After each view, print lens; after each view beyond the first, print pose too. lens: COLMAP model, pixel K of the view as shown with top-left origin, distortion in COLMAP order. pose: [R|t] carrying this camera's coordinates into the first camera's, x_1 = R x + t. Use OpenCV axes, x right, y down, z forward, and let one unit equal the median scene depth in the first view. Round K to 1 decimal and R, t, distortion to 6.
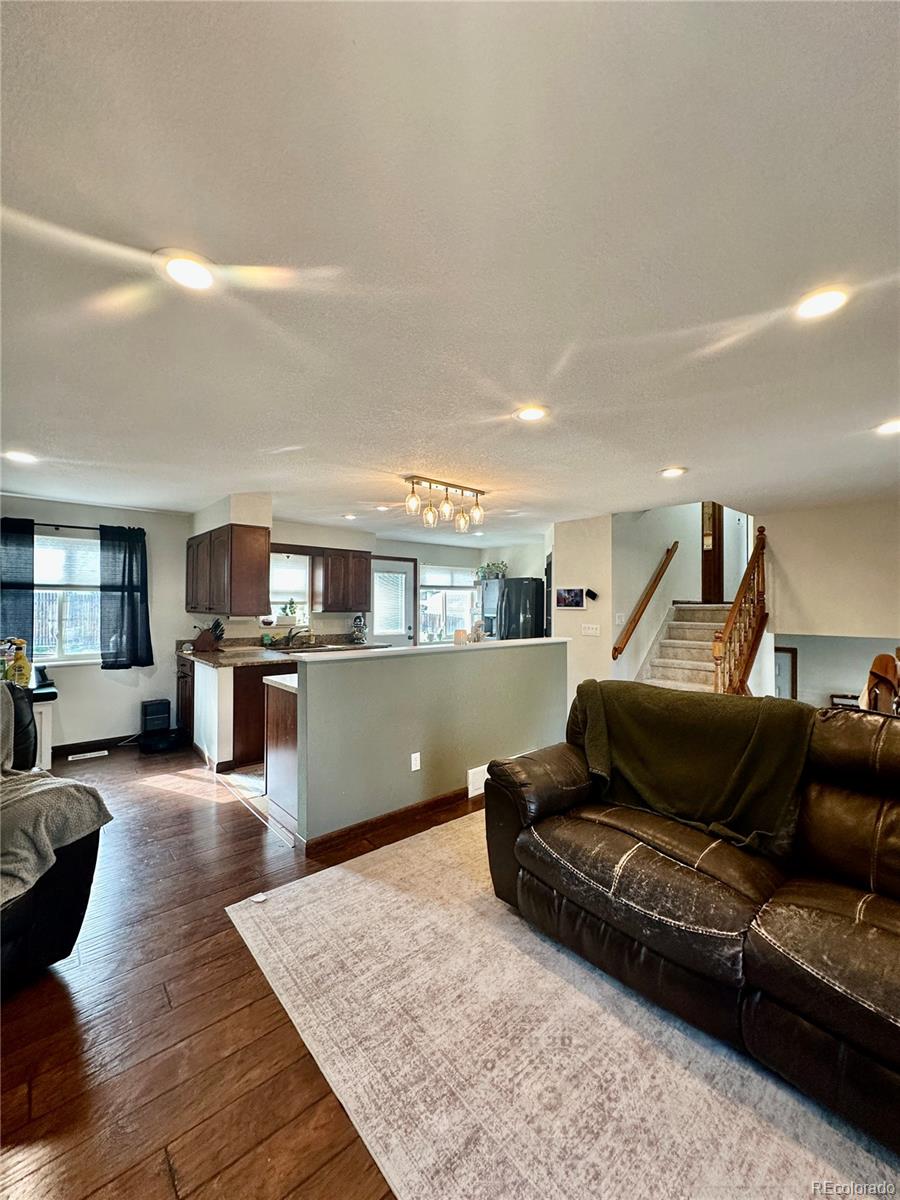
lens RADIAL K [[482.8, 0, 452.3], [0, 482.8, 603.8], [0, 0, 1]] dist [0.014461, 0.000110]
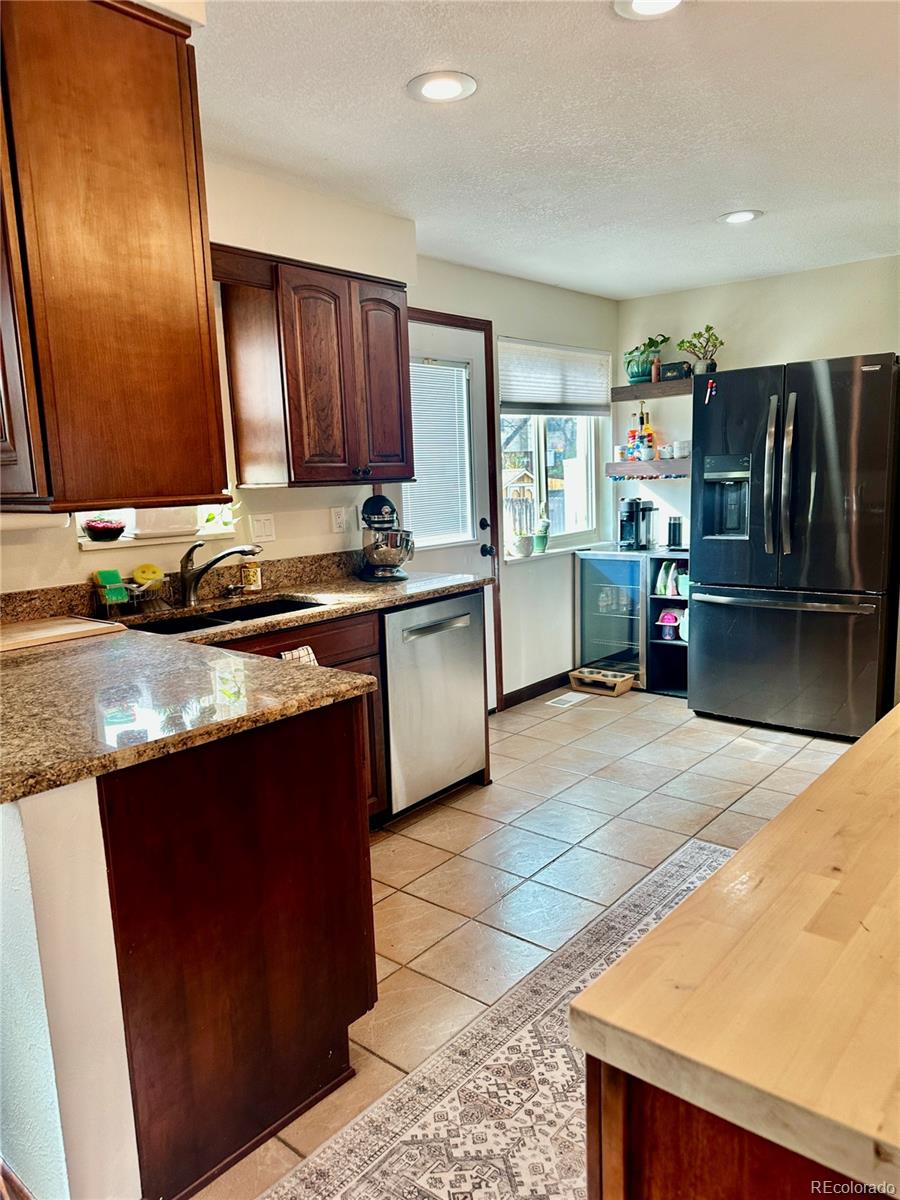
lens RADIAL K [[844.1, 0, 450.0], [0, 844.1, 600.0], [0, 0, 1]] dist [0.136551, -0.187271]
pose [[0.986799, -0.065652, 0.148047, -0.240020], [0.042527, 0.987112, 0.154275, 0.009219], [-0.156268, -0.145942, 0.976873, 0.436467]]
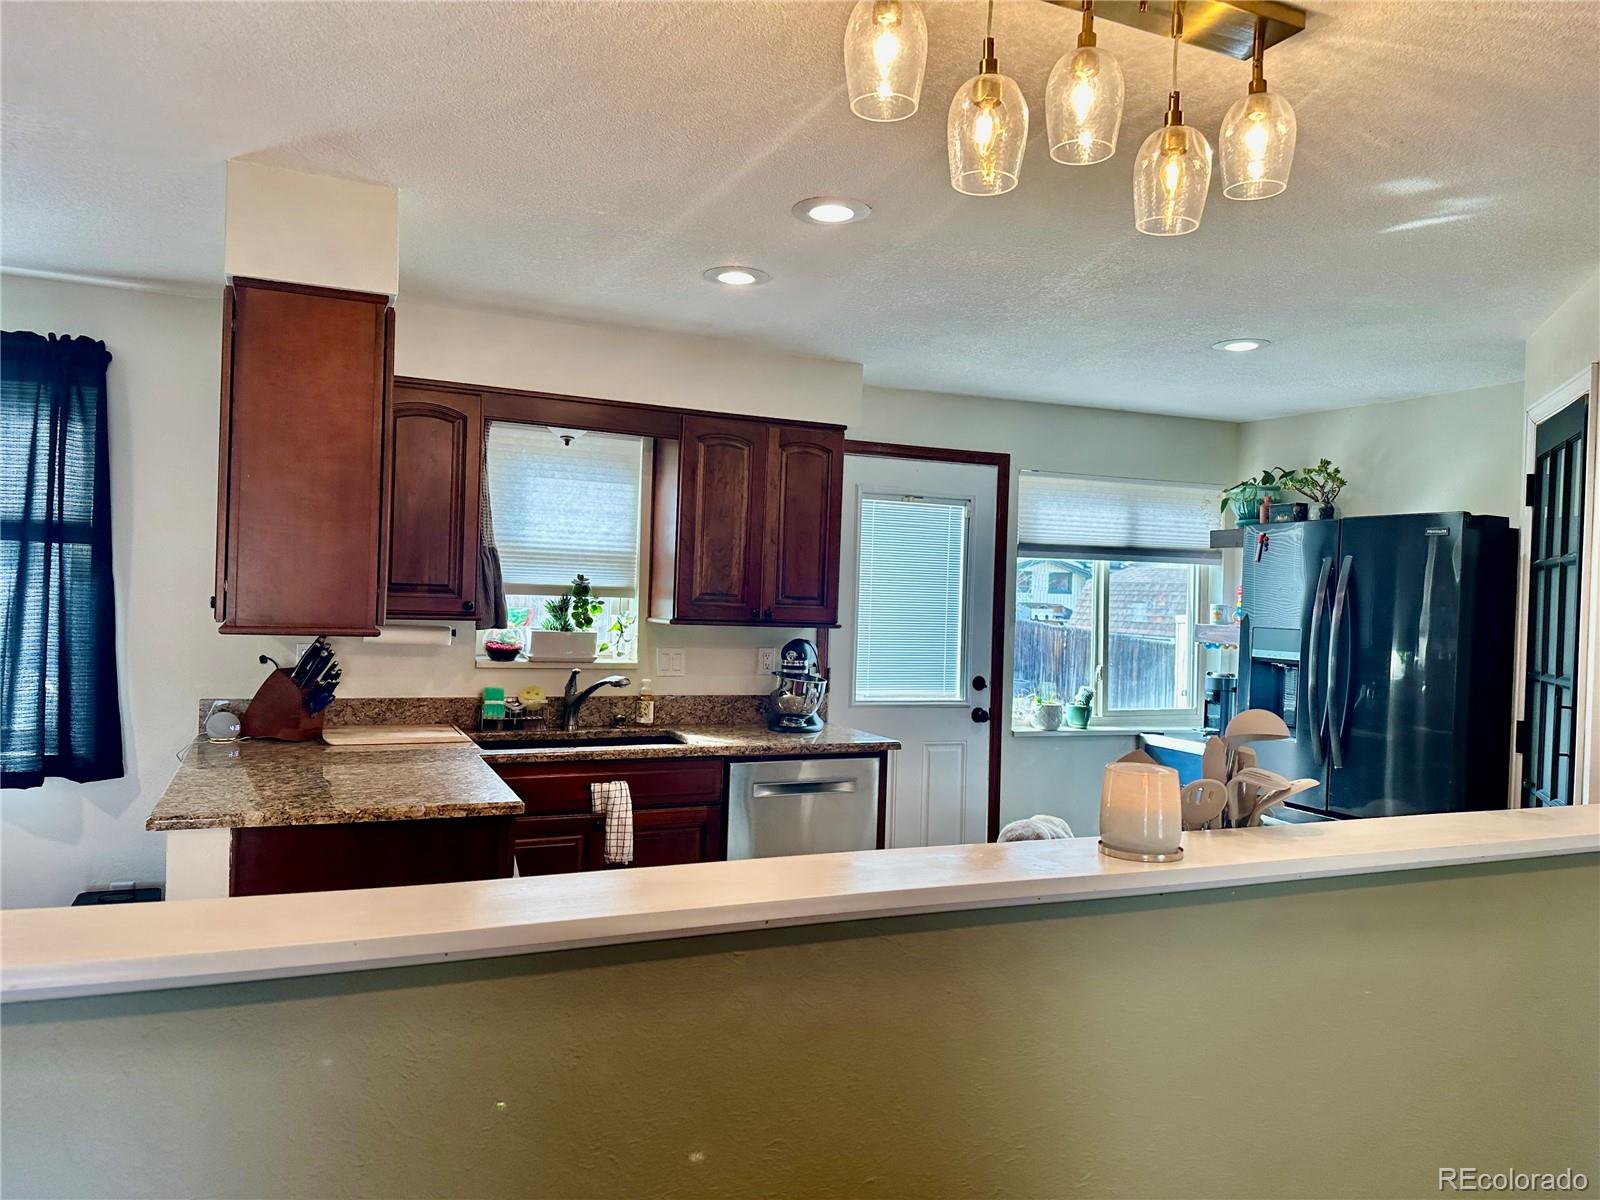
lens RADIAL K [[1125.5, 0, 797.9], [0, 1125.5, 586.4], [0, 0, 1]] dist [0.136551, -0.187271]
pose [[0.956058, 0.024854, -0.292121, 0.010375], [-0.028063, 0.999583, -0.006799, -0.002869], [0.291830, 0.014698, 0.956357, 0.332117]]
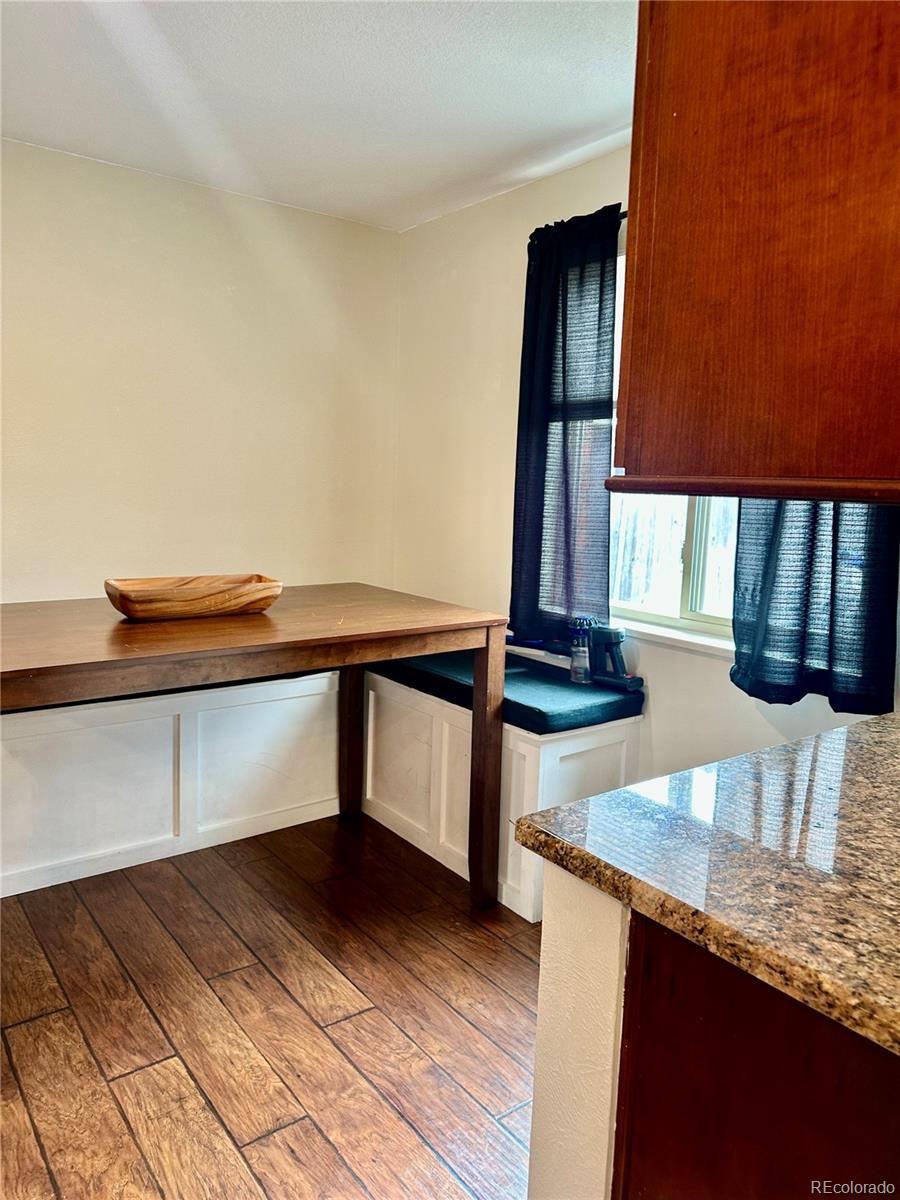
lens RADIAL K [[844.1, 0, 450.0], [0, 844.1, 600.0], [0, 0, 1]] dist [0.136551, -0.187271]
pose [[-0.058000, 0.144909, -0.987744, -0.159800], [-0.026801, 0.988827, 0.146642, 0.014572], [0.997957, 0.034978, -0.053469, 0.644765]]
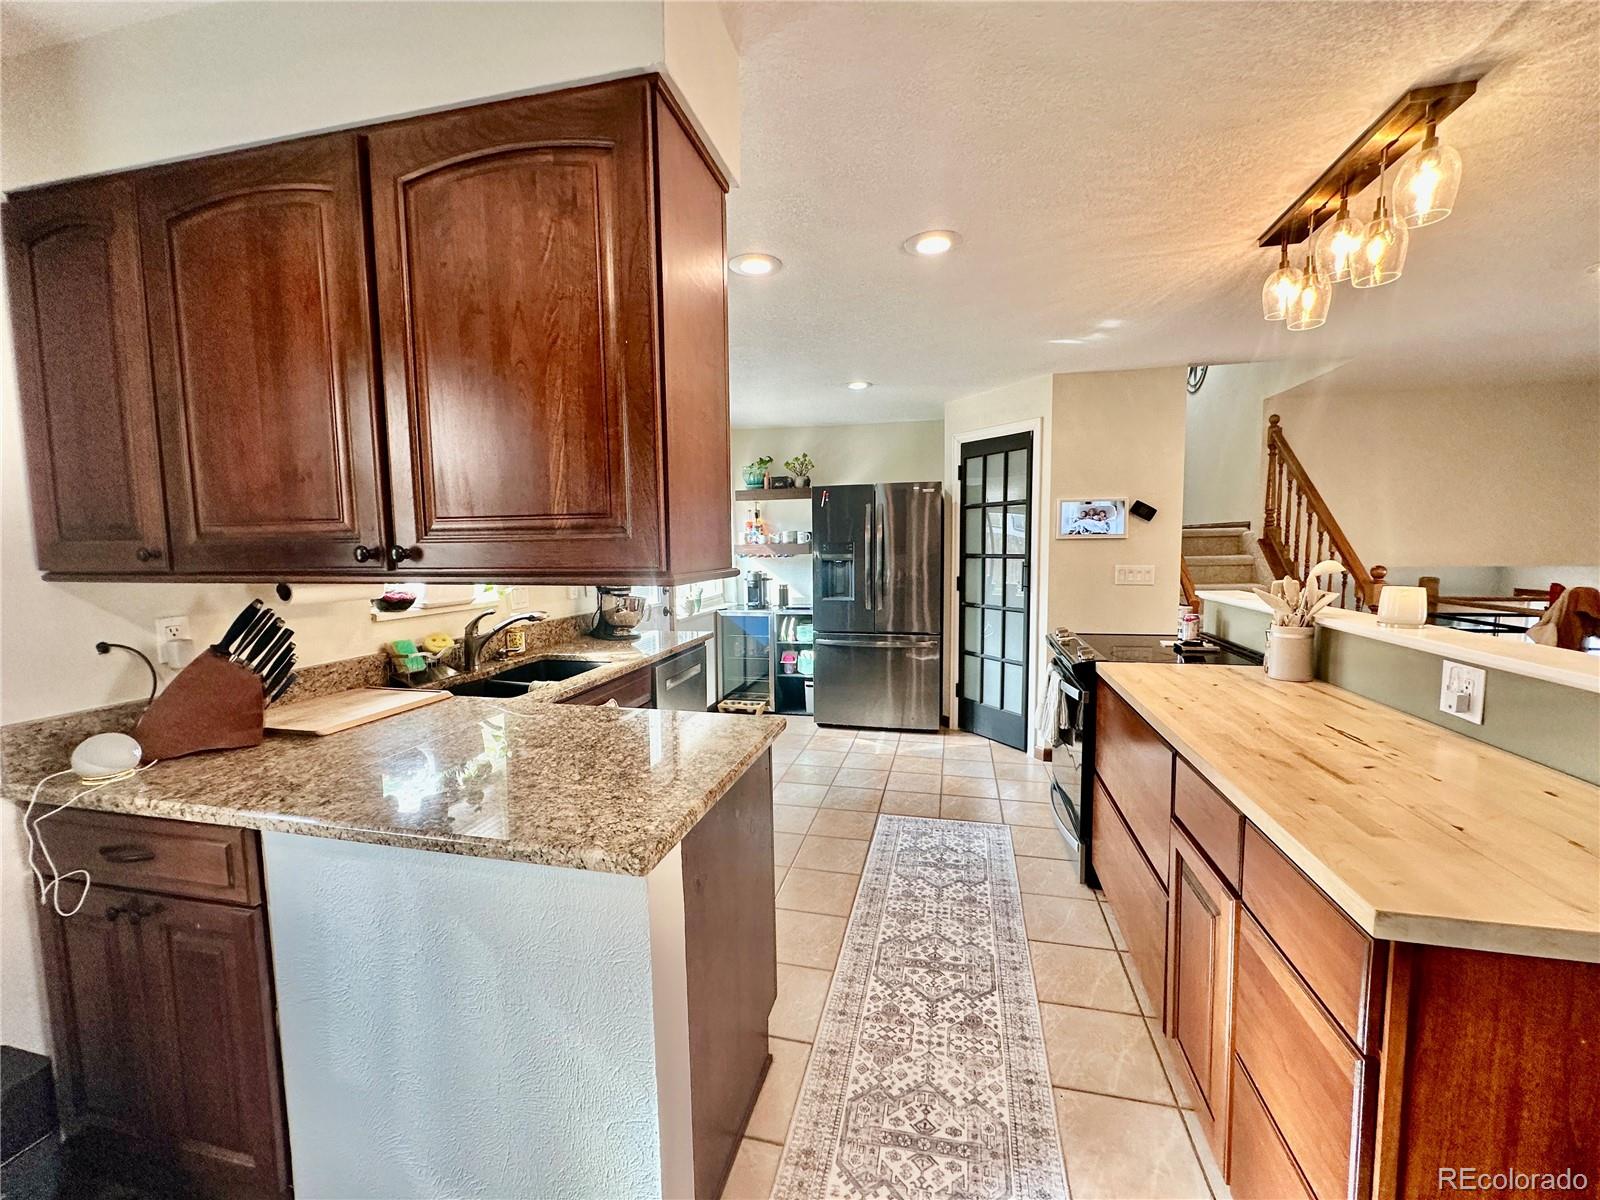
lens RADIAL K [[638.1, 0, 807.3], [0, 638.1, 595.2], [0, 0, 1]] dist [0.013043, -0.016904]
pose [[0.811202, -0.064603, 0.581187, -0.373324], [0.015964, 0.995955, 0.088425, 0.005038], [-0.584549, -0.062453, 0.808951, 0.506477]]
